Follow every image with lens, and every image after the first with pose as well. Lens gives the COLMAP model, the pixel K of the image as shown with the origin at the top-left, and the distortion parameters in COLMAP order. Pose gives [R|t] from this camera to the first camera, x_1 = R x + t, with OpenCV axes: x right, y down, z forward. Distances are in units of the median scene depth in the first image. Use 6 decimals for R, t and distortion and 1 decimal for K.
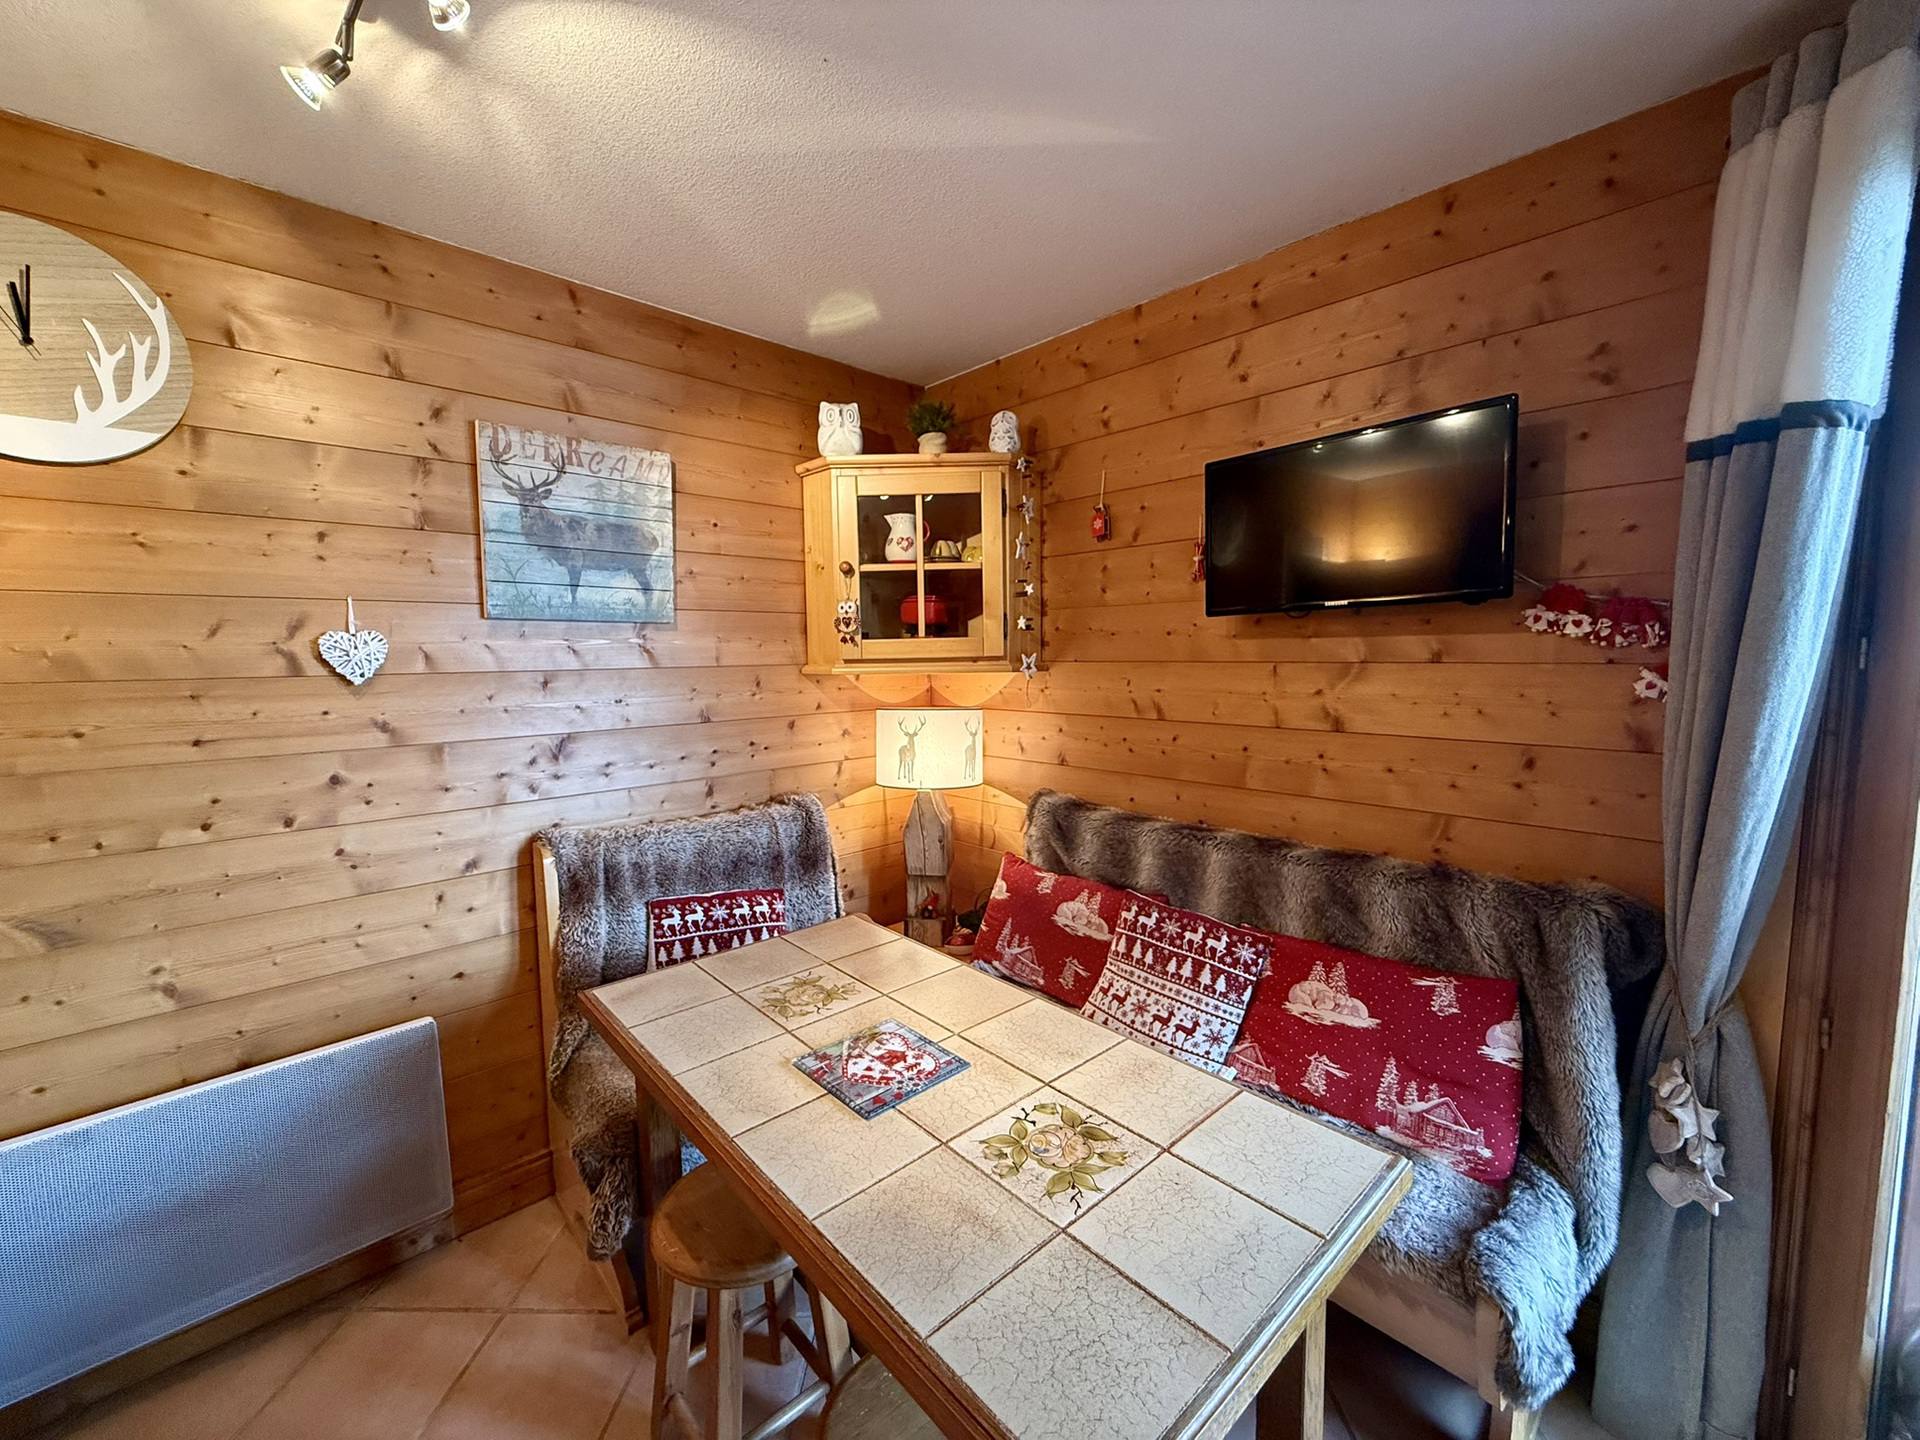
lens RADIAL K [[761.1, 0, 947.7], [0, 761.1, 717.3], [0, 0, 1]] dist [-0.002180, 0.000665]
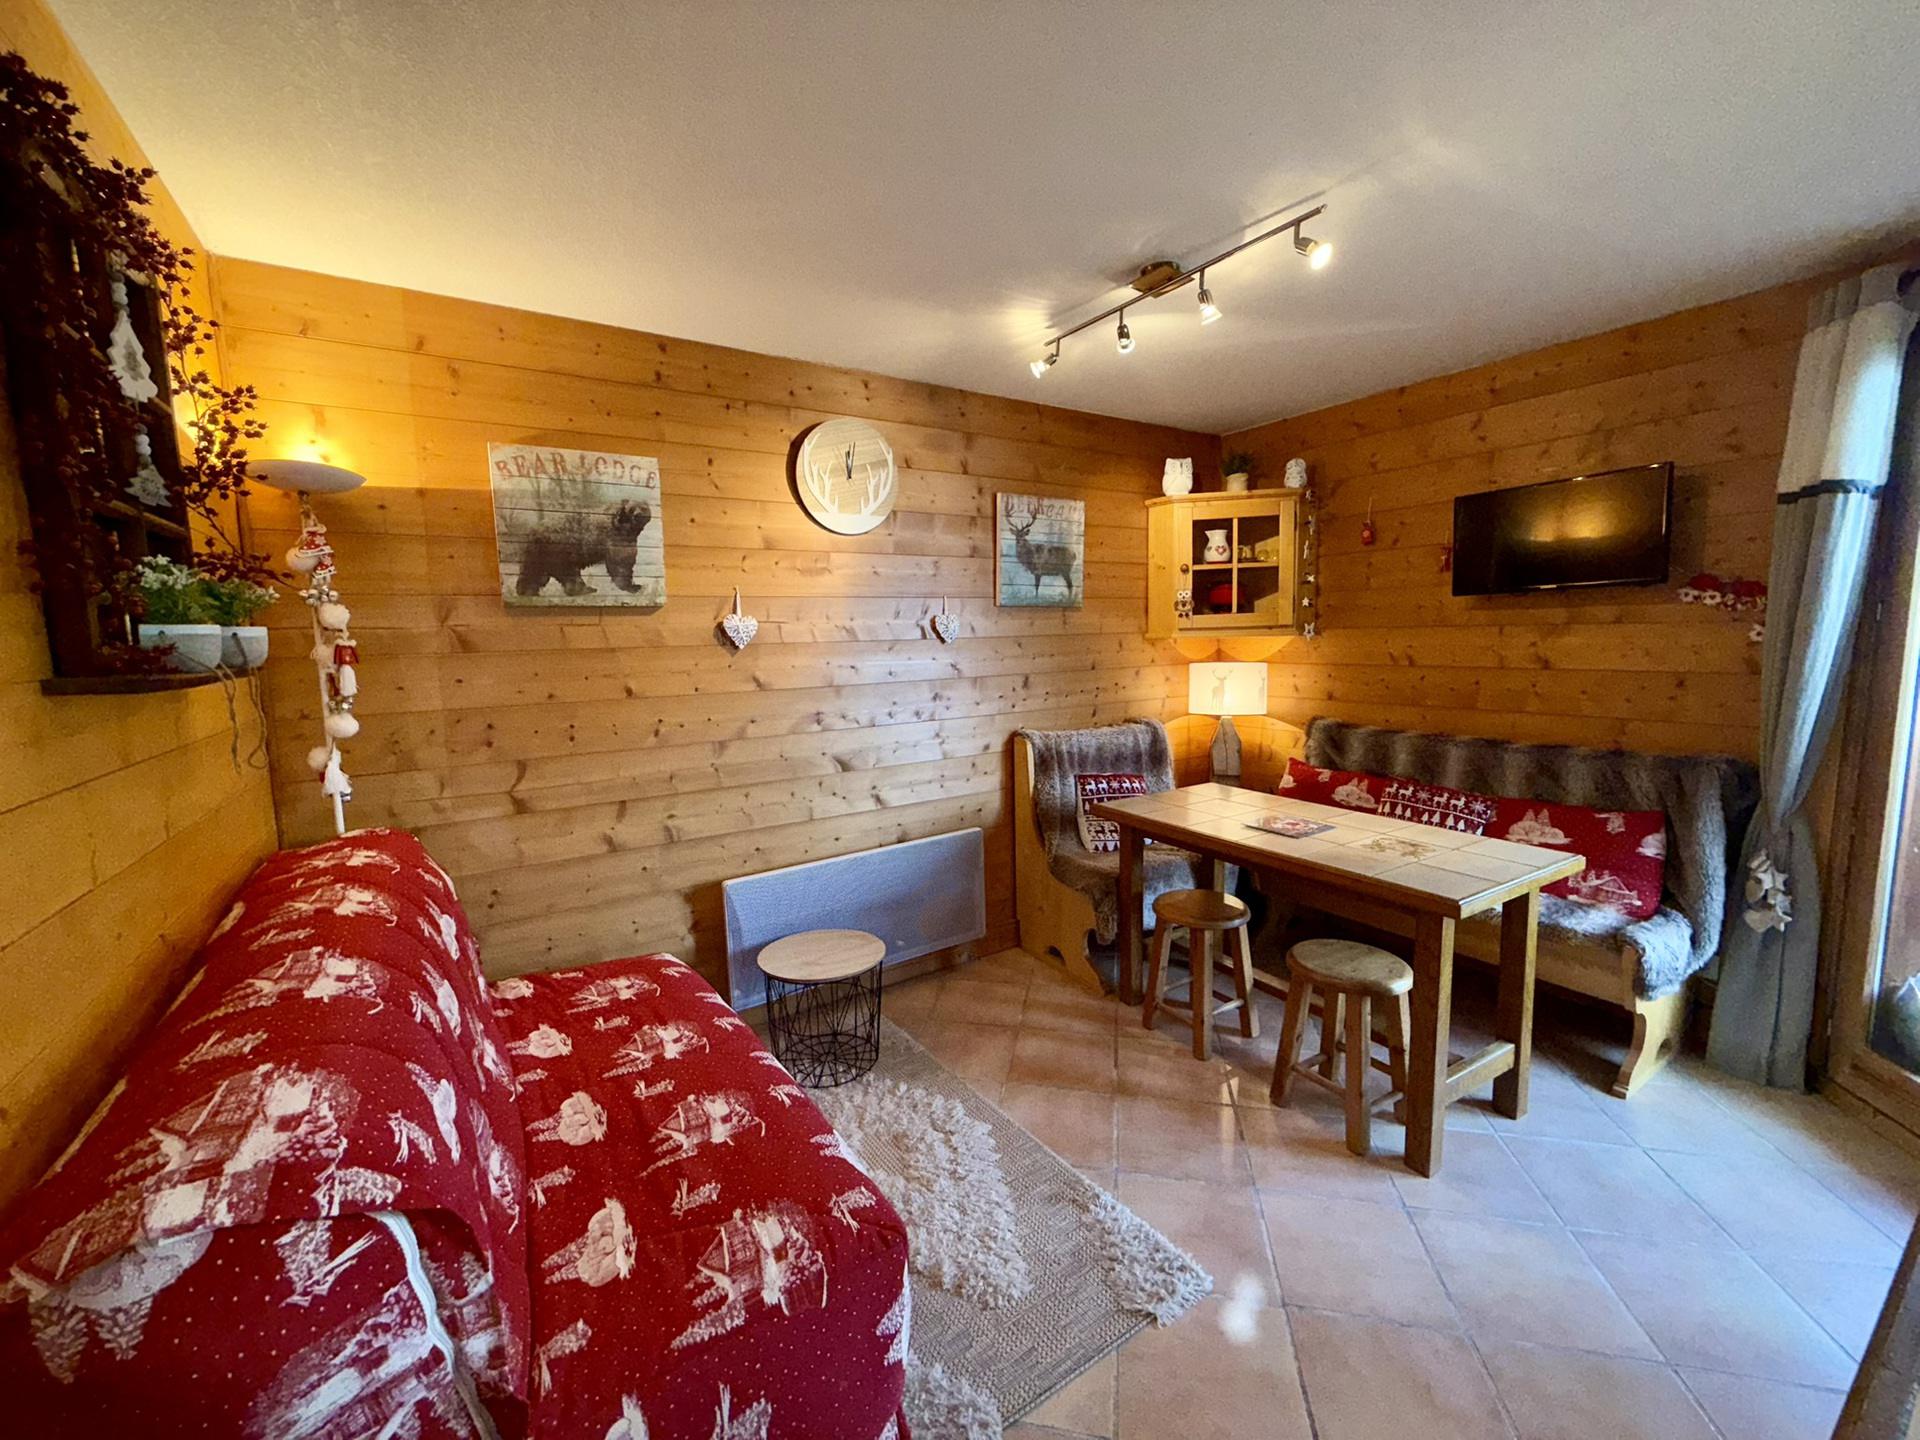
lens RADIAL K [[761.1, 0, 946.3], [0, 761.1, 717.6], [0, 0, 1]] dist [-0.002180, 0.000665]
pose [[0.982862, 0.008343, -0.184155, -0.433523], [-0.003135, 0.999587, 0.028553, 0.083232], [0.184317, -0.027486, 0.982482, -0.806757]]
